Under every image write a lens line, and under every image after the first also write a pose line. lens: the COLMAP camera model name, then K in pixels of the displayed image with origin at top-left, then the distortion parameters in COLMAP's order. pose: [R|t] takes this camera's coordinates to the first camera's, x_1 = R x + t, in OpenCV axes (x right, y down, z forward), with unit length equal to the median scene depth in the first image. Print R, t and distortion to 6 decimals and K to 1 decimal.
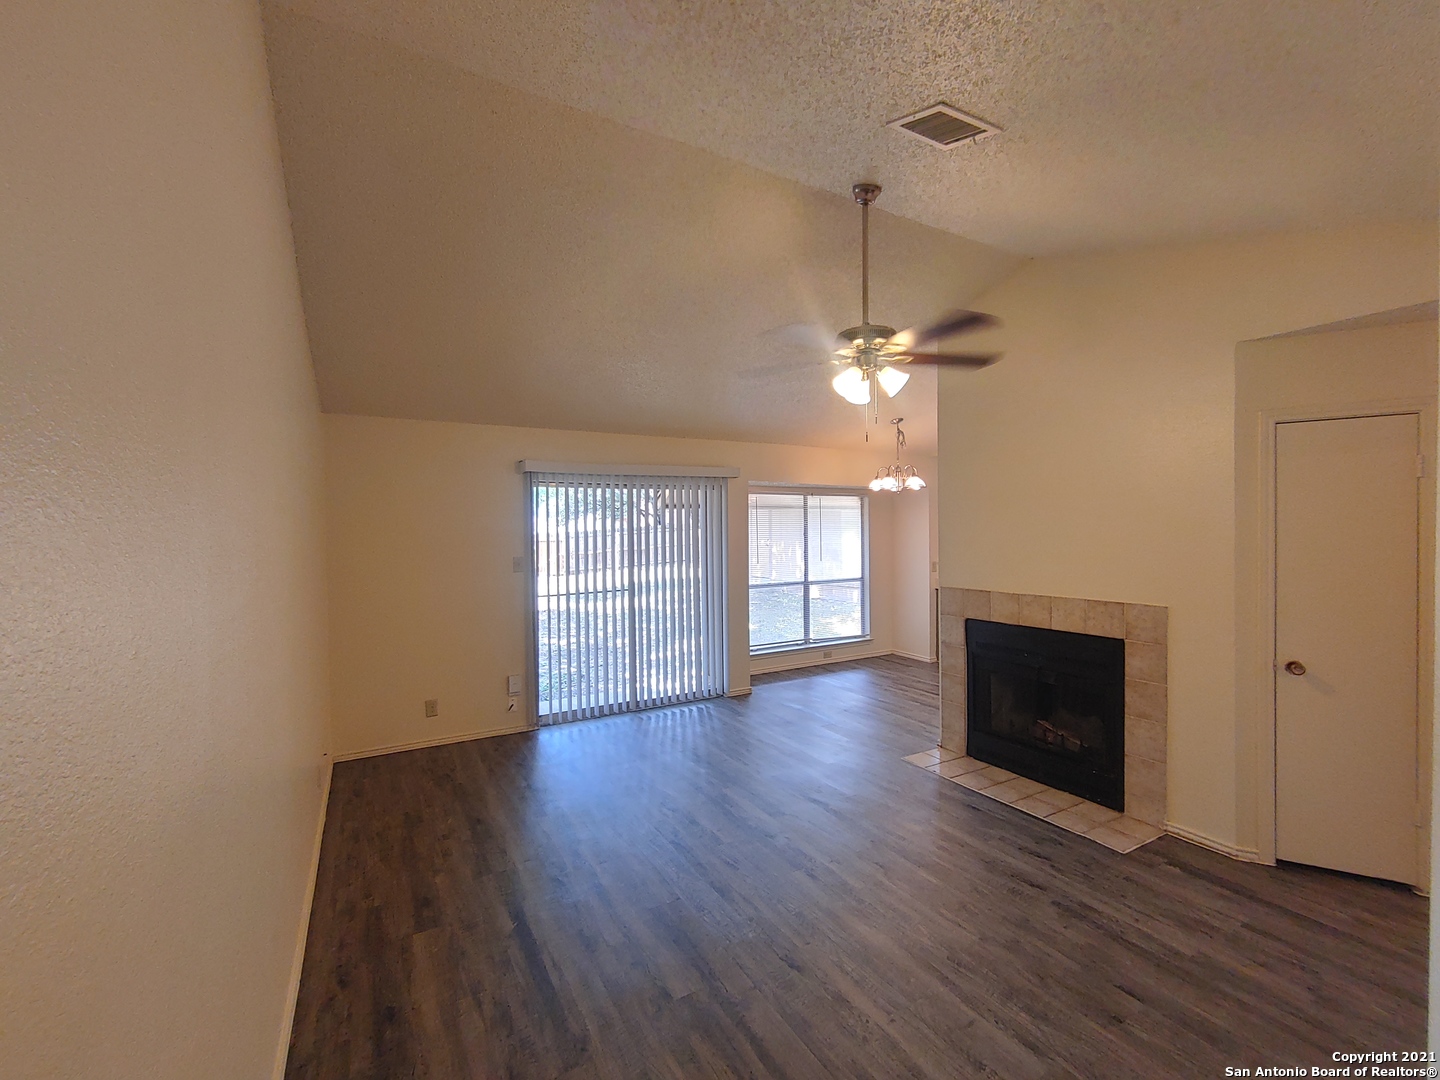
lens RADIAL K [[612.3, 0, 720.0], [0, 612.3, 540.0], [0, 0, 1]] dist [0.002526, 0.000712]
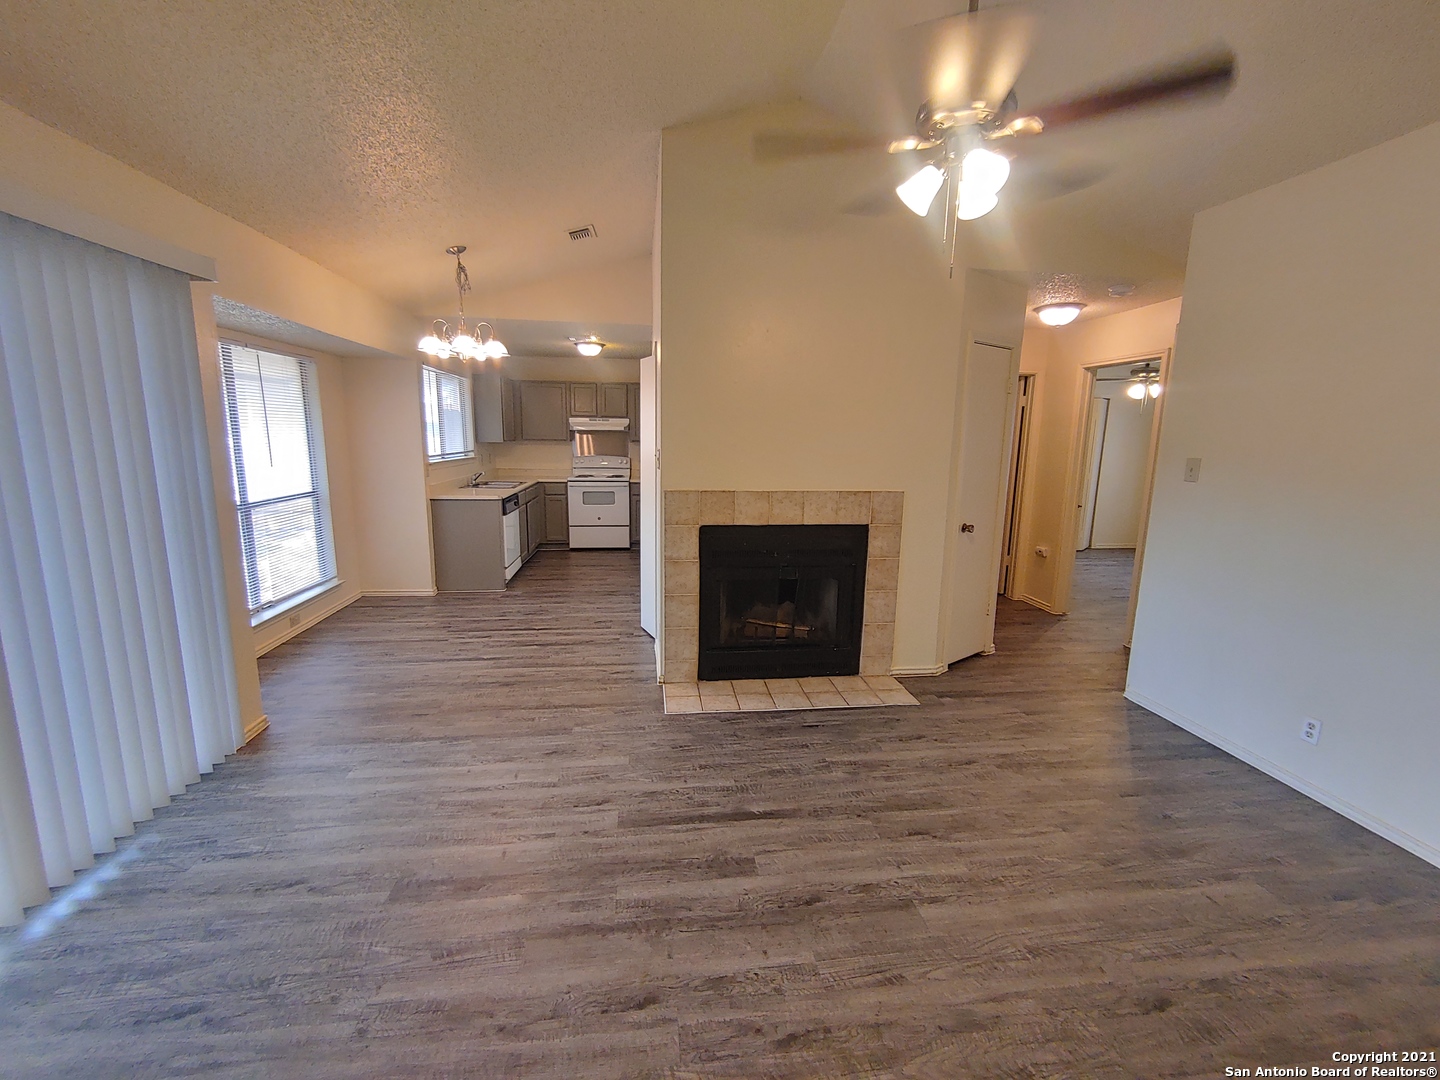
lens RADIAL K [[612.3, 0, 720.0], [0, 612.3, 540.0], [0, 0, 1]] dist [0.002526, 0.000712]
pose [[0.384609, -0.142503, 0.912014, -0.445440], [-0.006718, 0.987554, 0.157139, 0.018493], [-0.923055, -0.066564, 0.378864, 0.817111]]
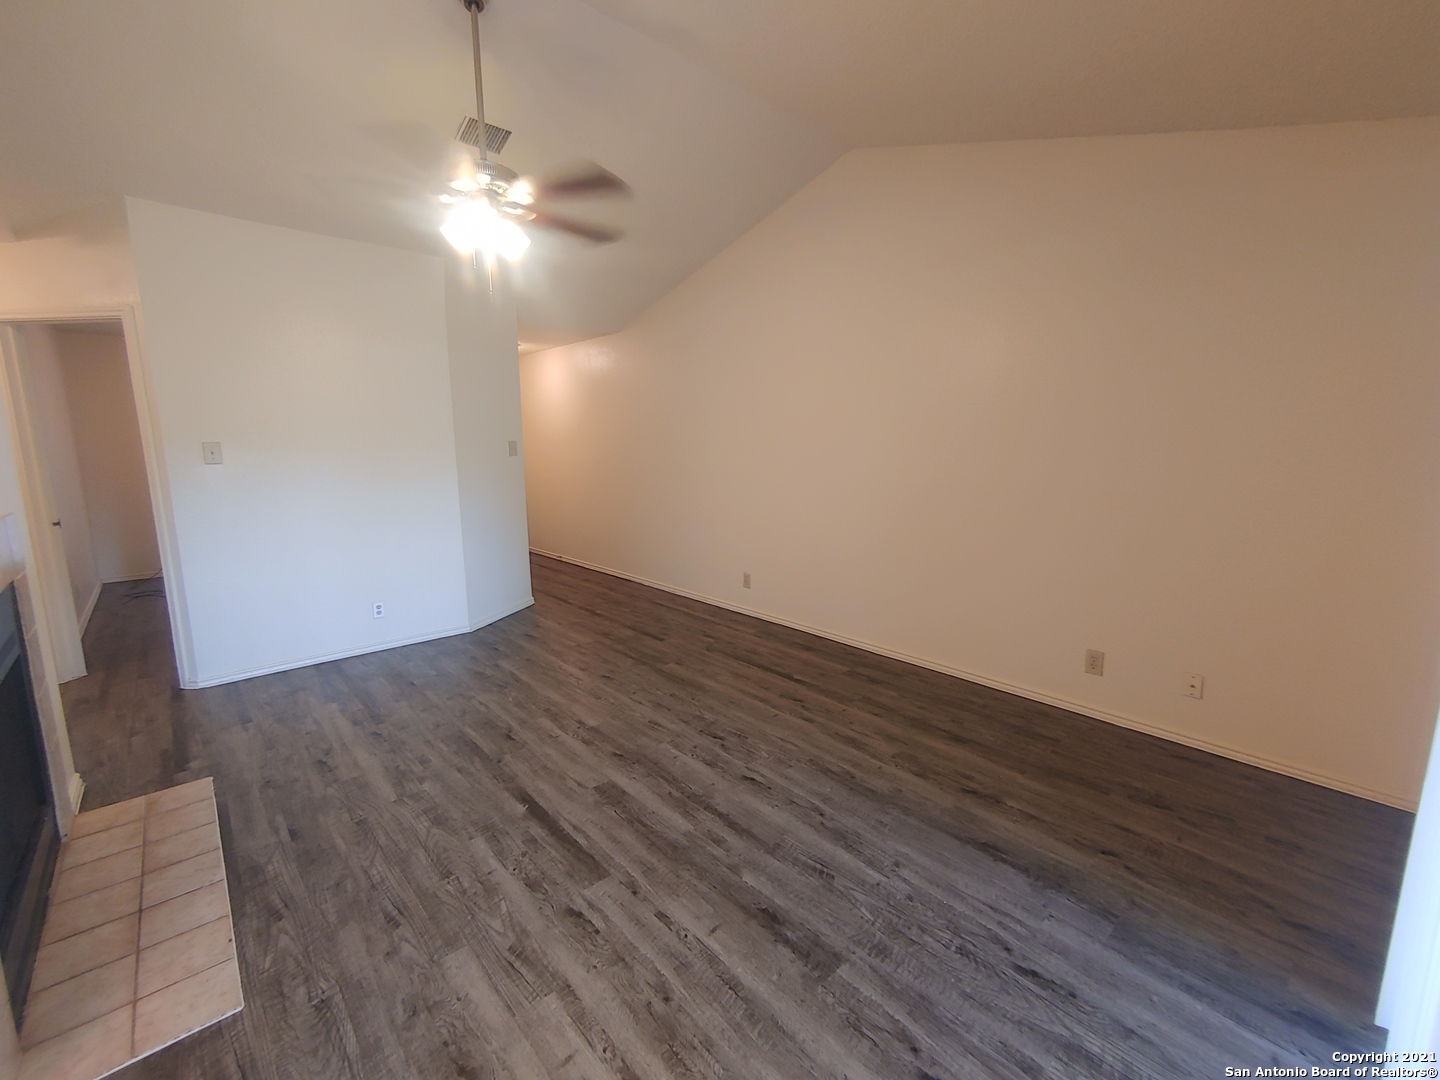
lens RADIAL K [[612.3, 0, 720.0], [0, 612.3, 540.0], [0, 0, 1]] dist [0.002526, 0.000712]
pose [[-0.976268, 0.048898, -0.210975, 0.101120], [0.010123, 0.983416, 0.181083, 0.021915], [0.216331, 0.174650, -0.960572, 1.703045]]
